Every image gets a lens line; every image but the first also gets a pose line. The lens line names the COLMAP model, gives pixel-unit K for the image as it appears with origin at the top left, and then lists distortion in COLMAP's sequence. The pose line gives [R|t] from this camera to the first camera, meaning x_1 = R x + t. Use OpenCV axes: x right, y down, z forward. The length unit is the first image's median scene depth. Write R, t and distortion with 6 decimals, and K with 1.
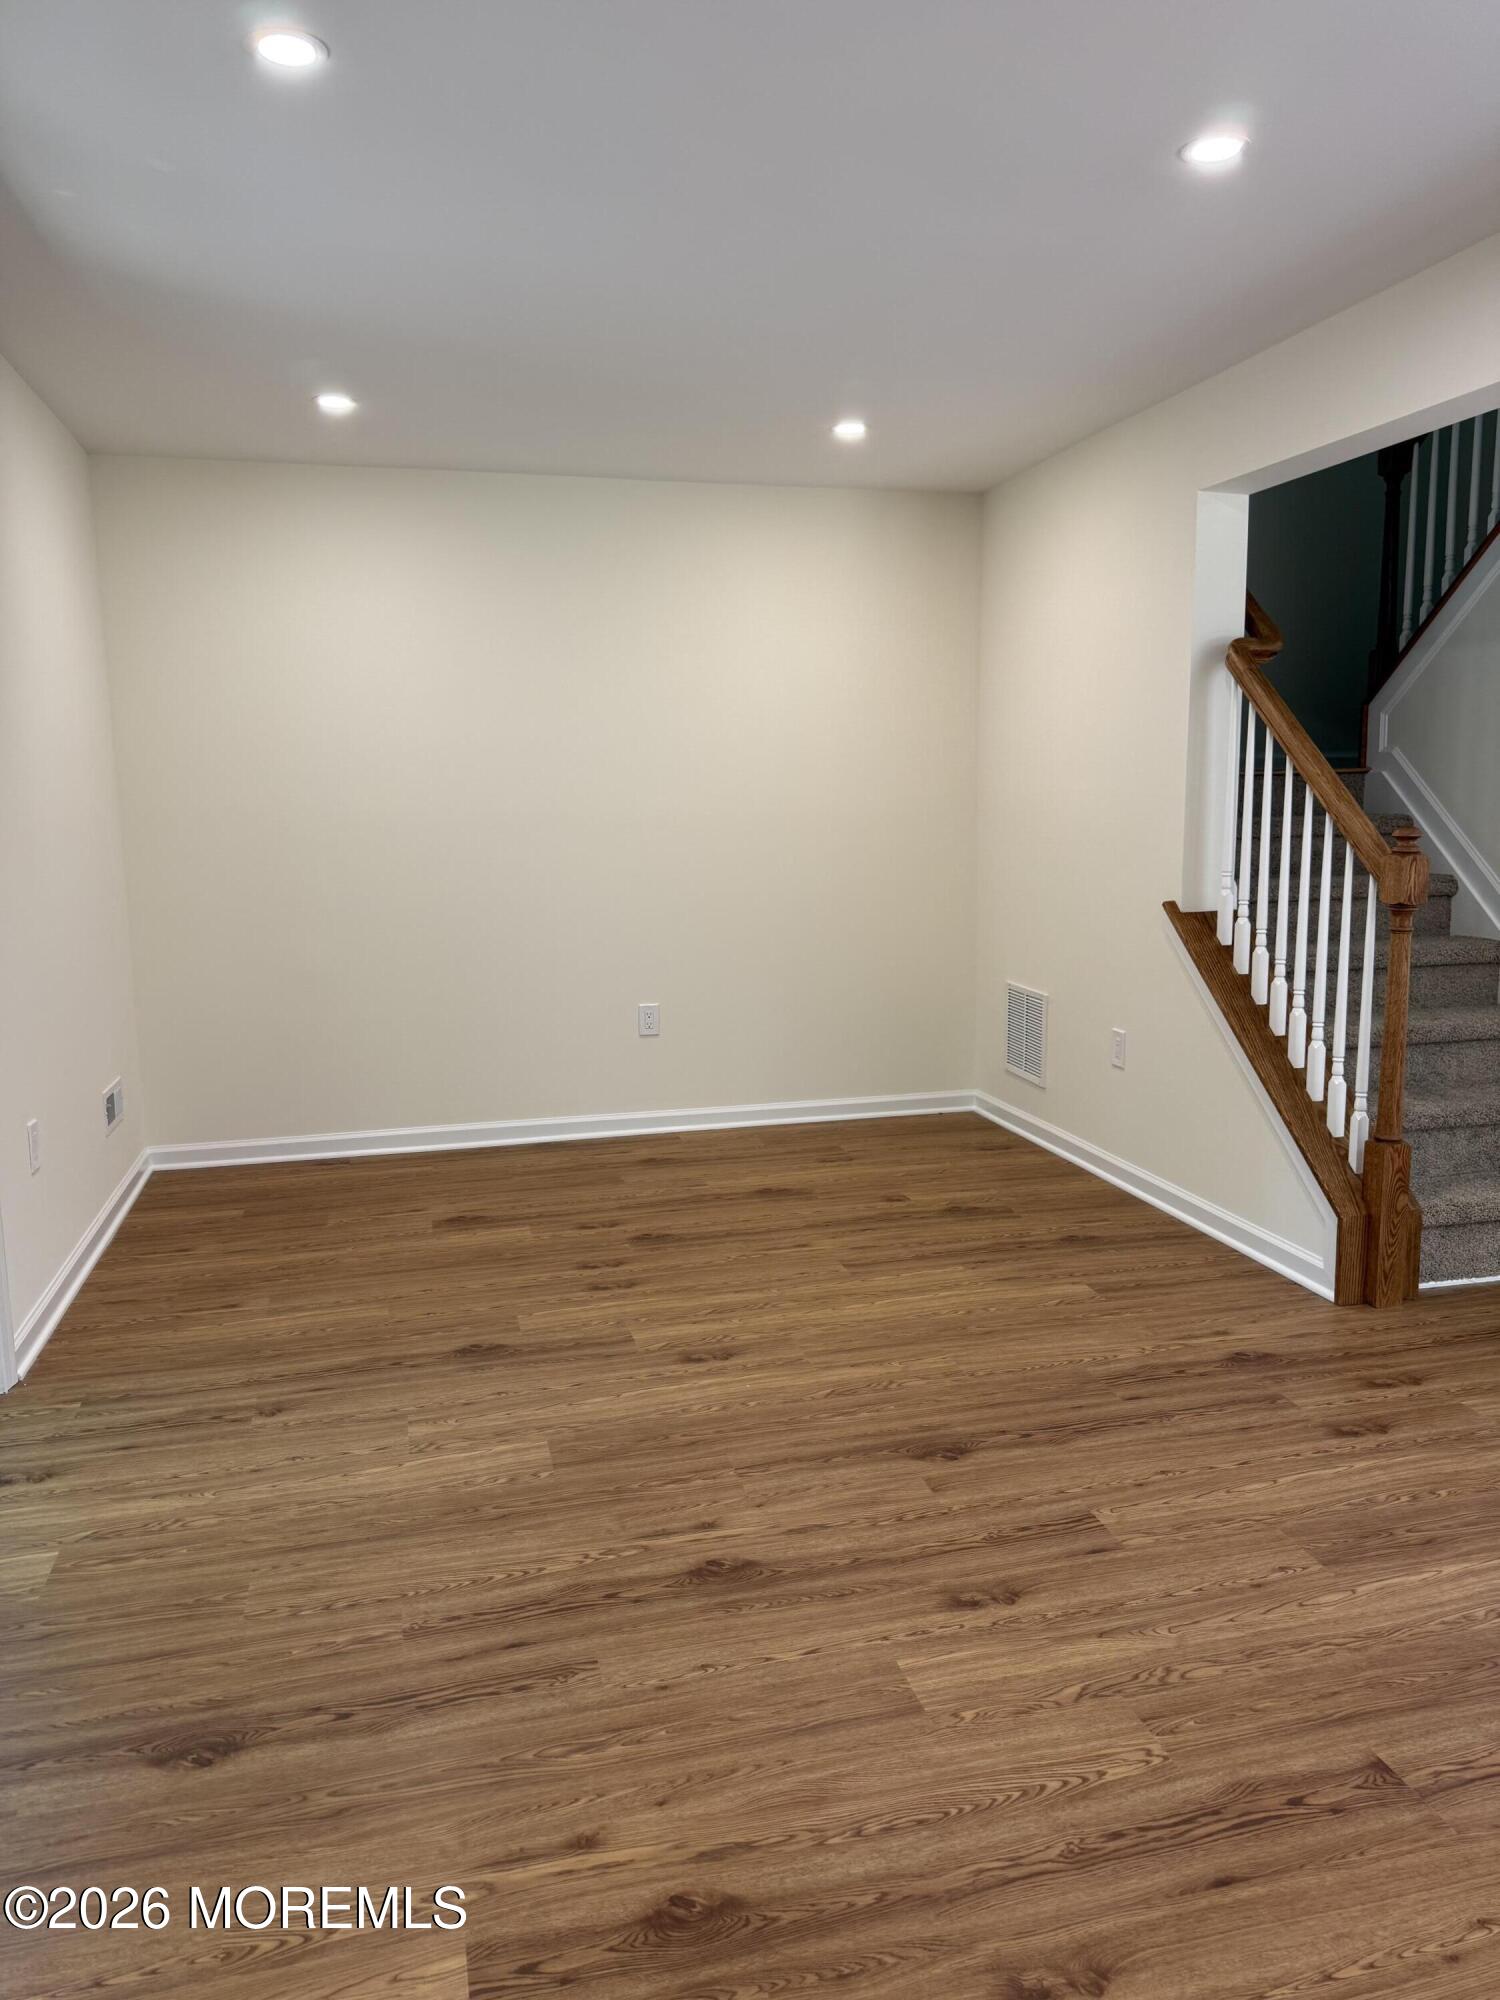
lens RADIAL K [[1405.7, 0, 750.0], [0, 1405.7, 1000.0], [0, 0, 1]] dist [0.048506, -0.070126]
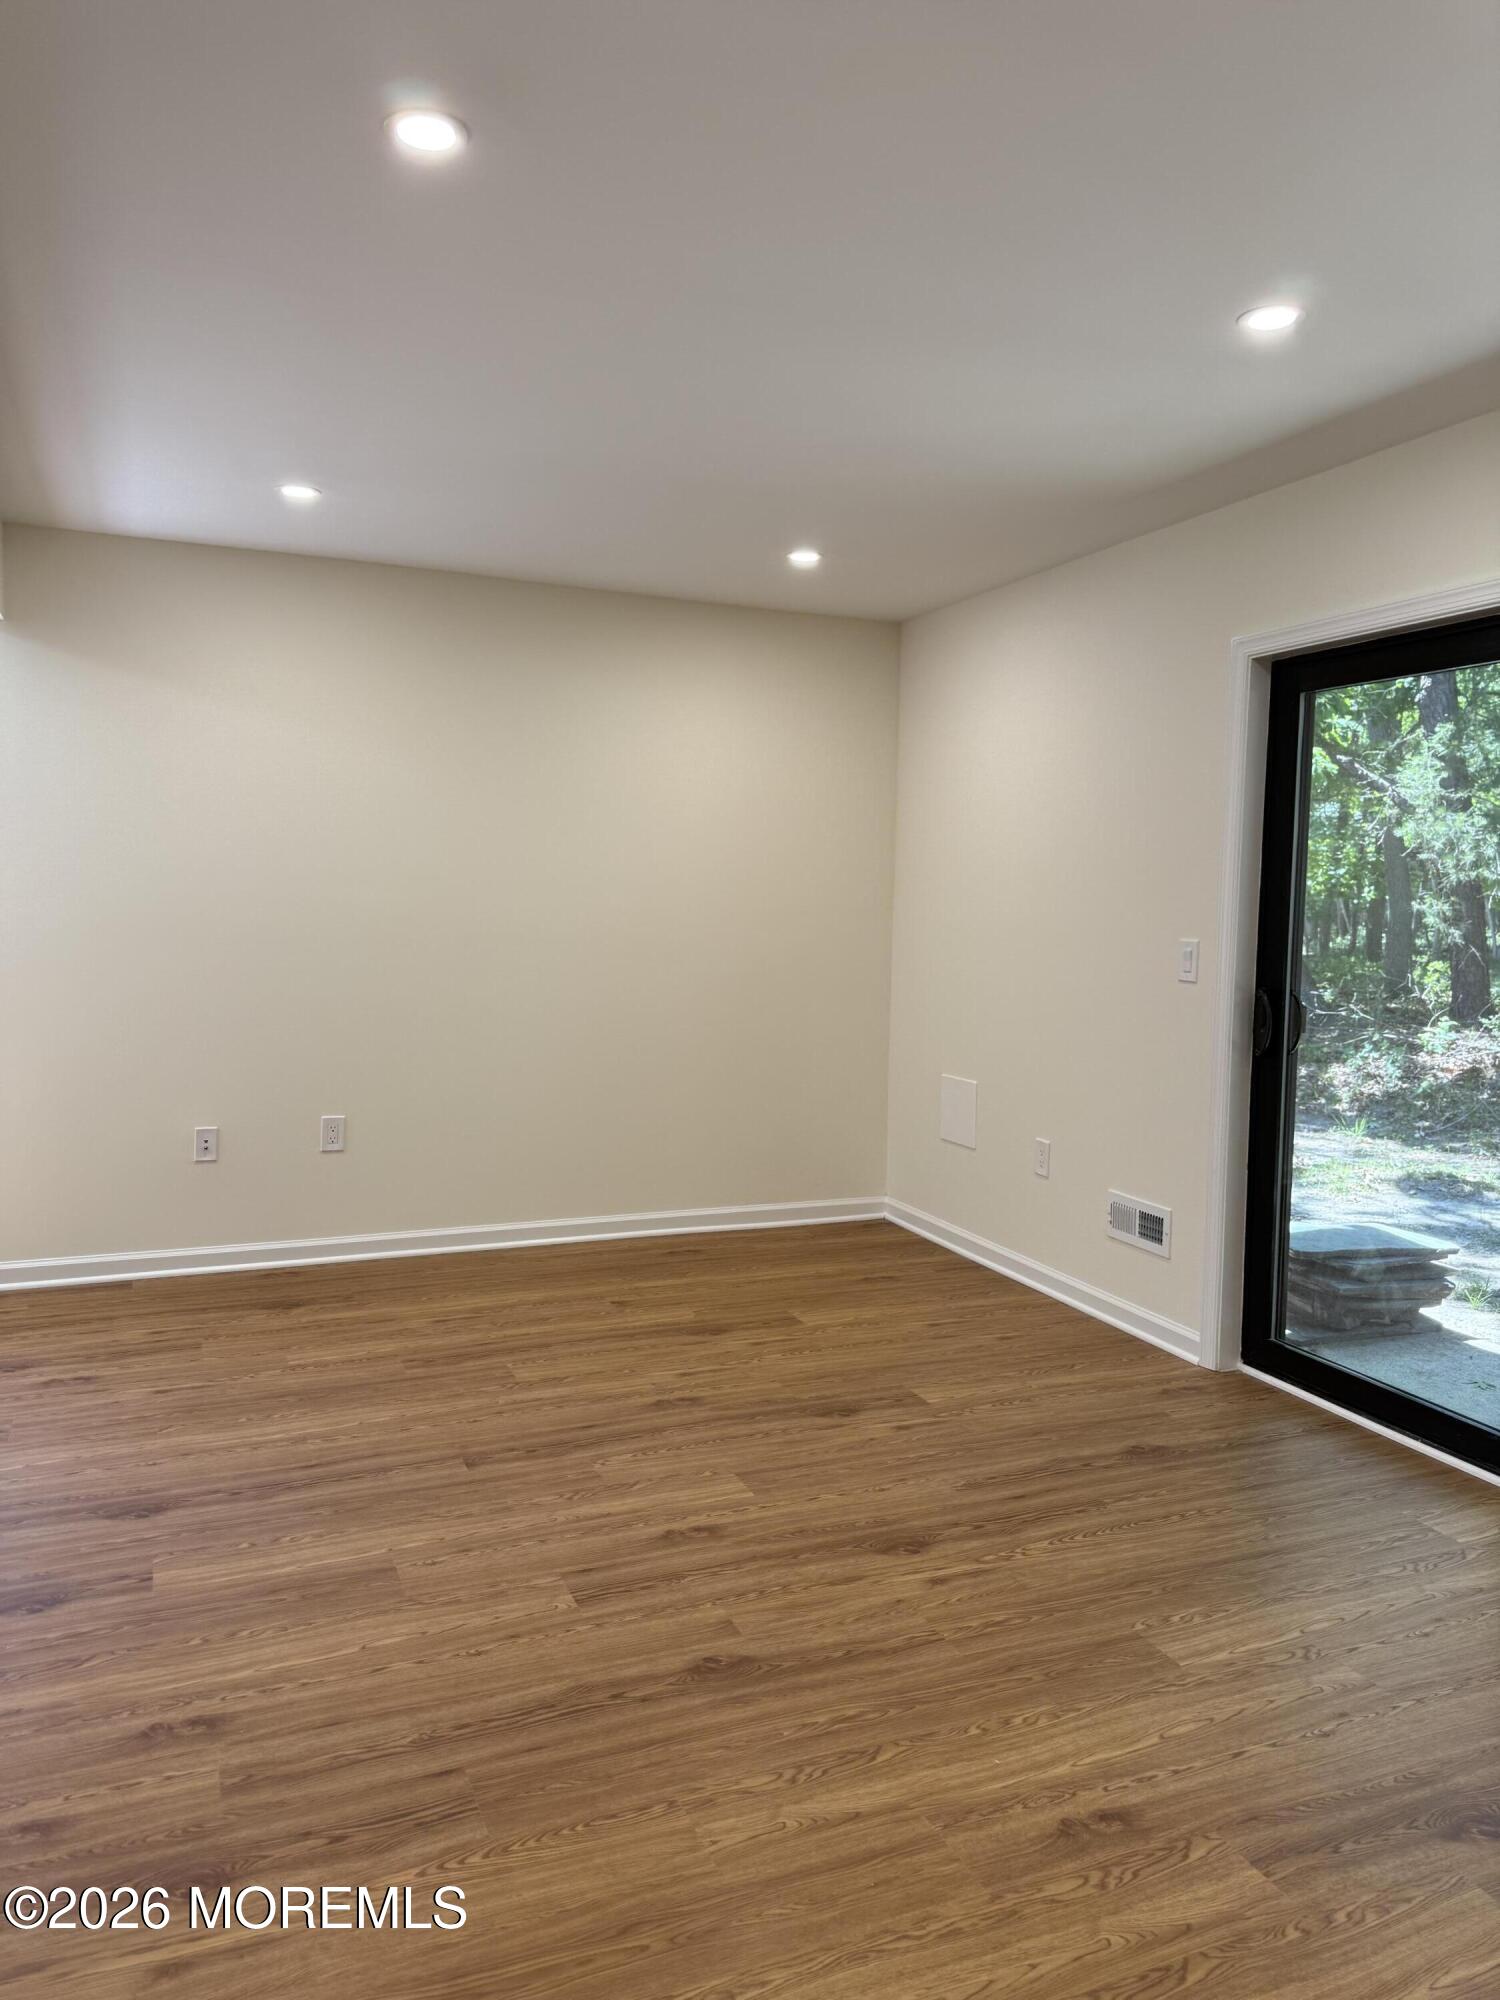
lens RADIAL K [[1405.7, 0, 750.0], [0, 1405.7, 1000.0], [0, 0, 1]] dist [0.048506, -0.070126]
pose [[-0.989103, 0.003852, -0.147174, 0.245626], [-0.029462, 0.974258, 0.223501, -0.271876], [0.144246, 0.225402, -0.963528, 1.755721]]
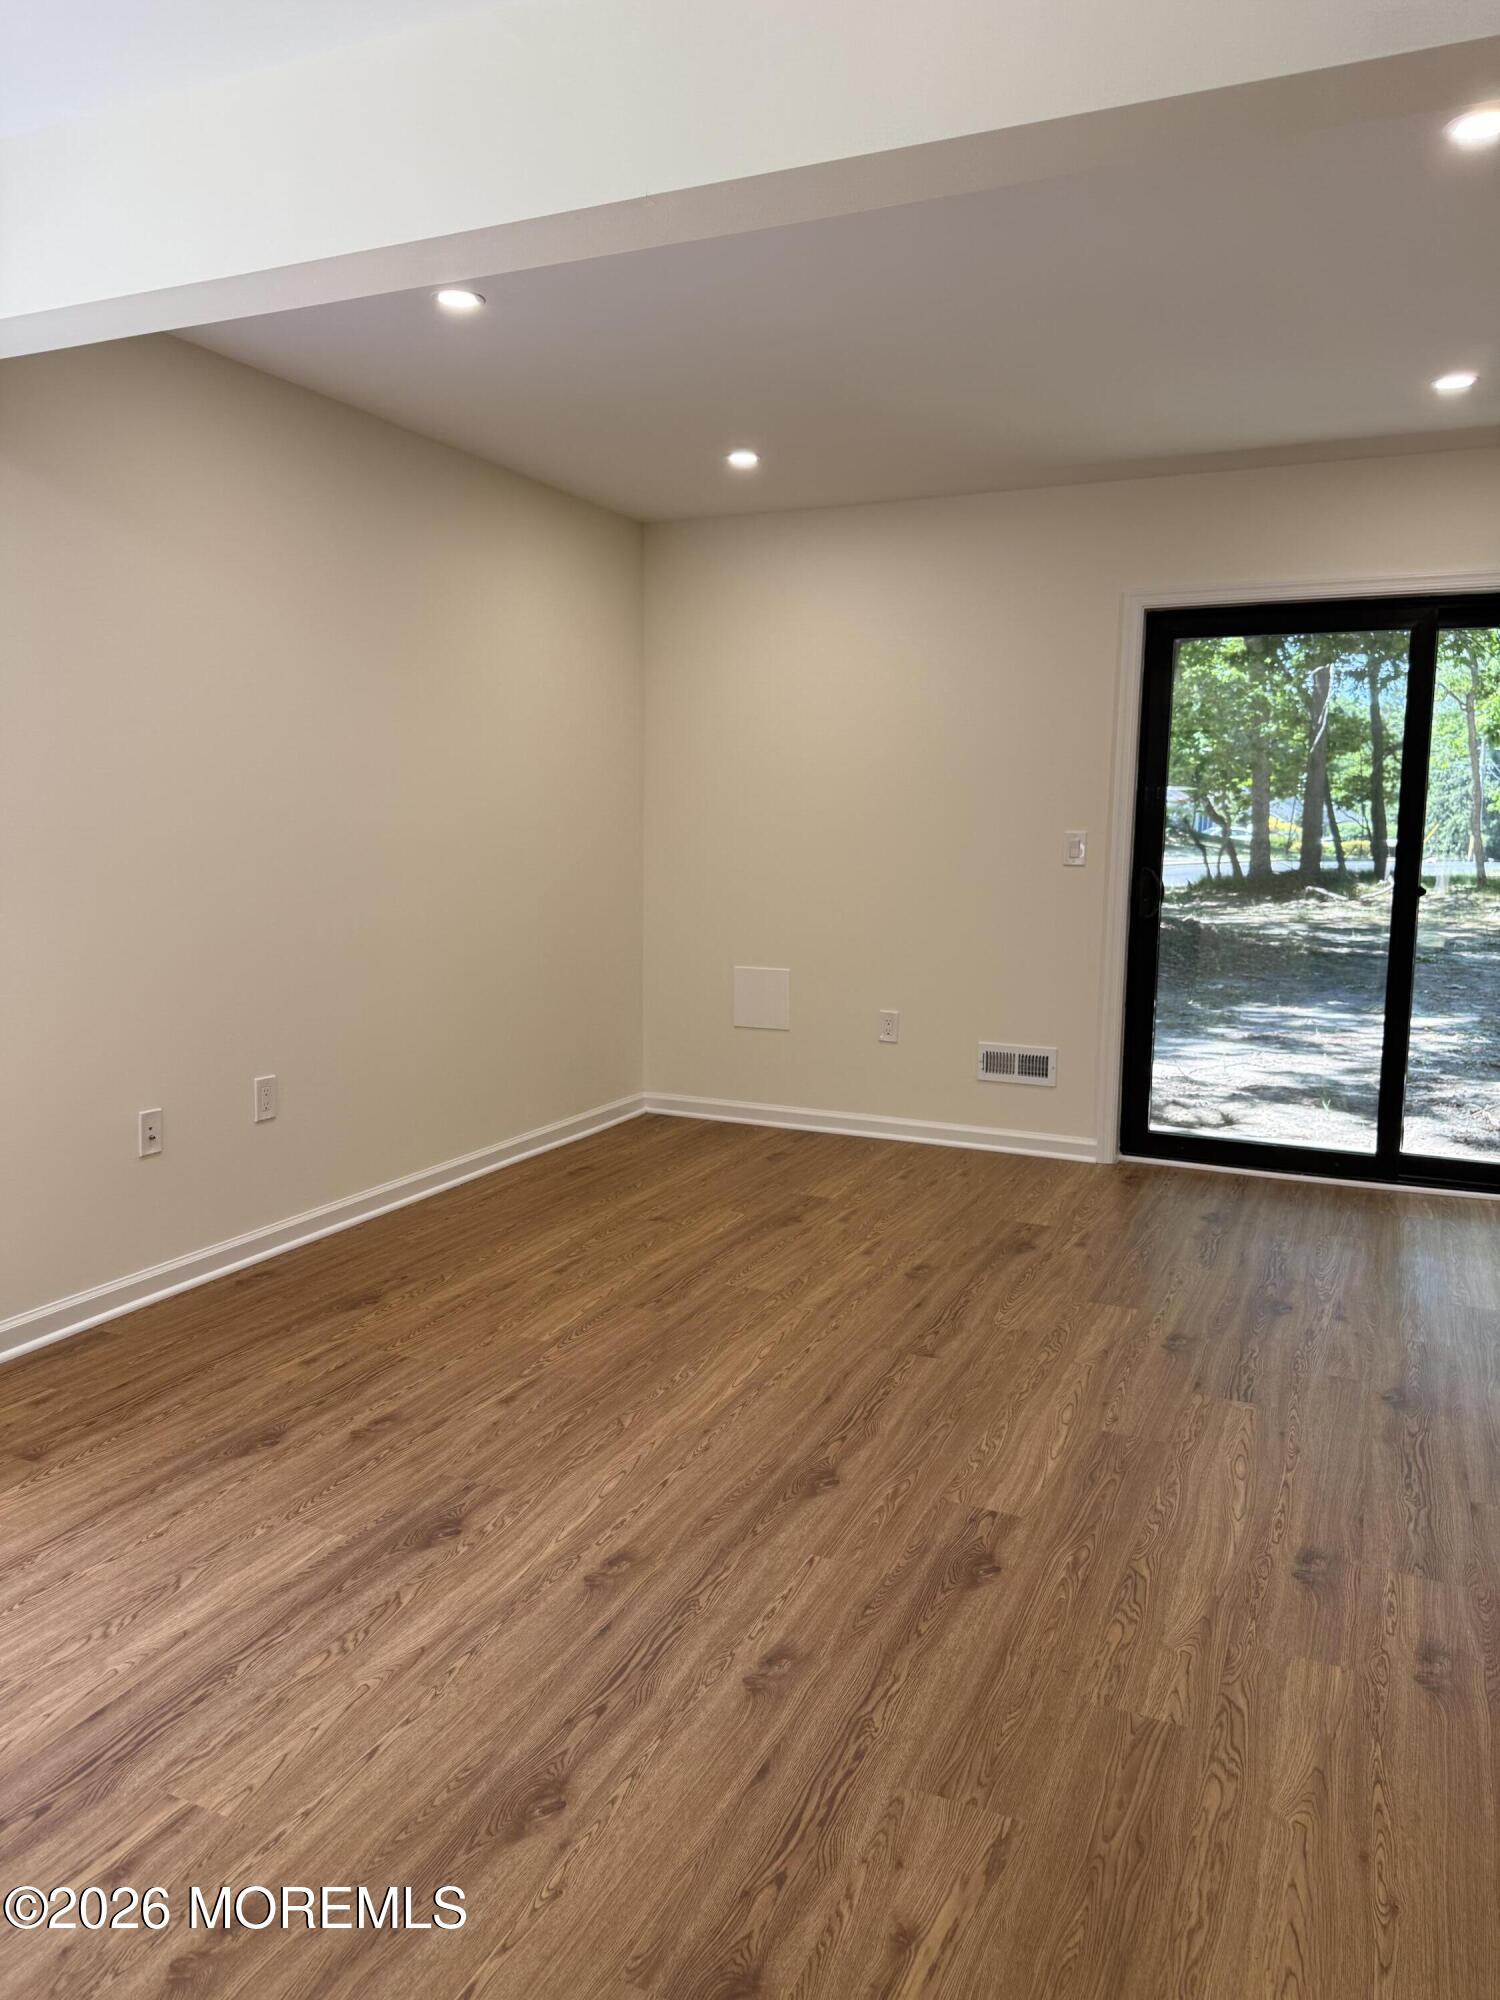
lens RADIAL K [[1406.1, 0, 750.0], [0, 1406.1, 1000.0], [0, 0, 1]] dist [0.096373, -0.140321]
pose [[-0.624361, 0.104044, -0.774176, 1.292479], [-0.122731, 0.965714, 0.228766, -0.174624], [0.771434, 0.237848, -0.590184, 1.200699]]
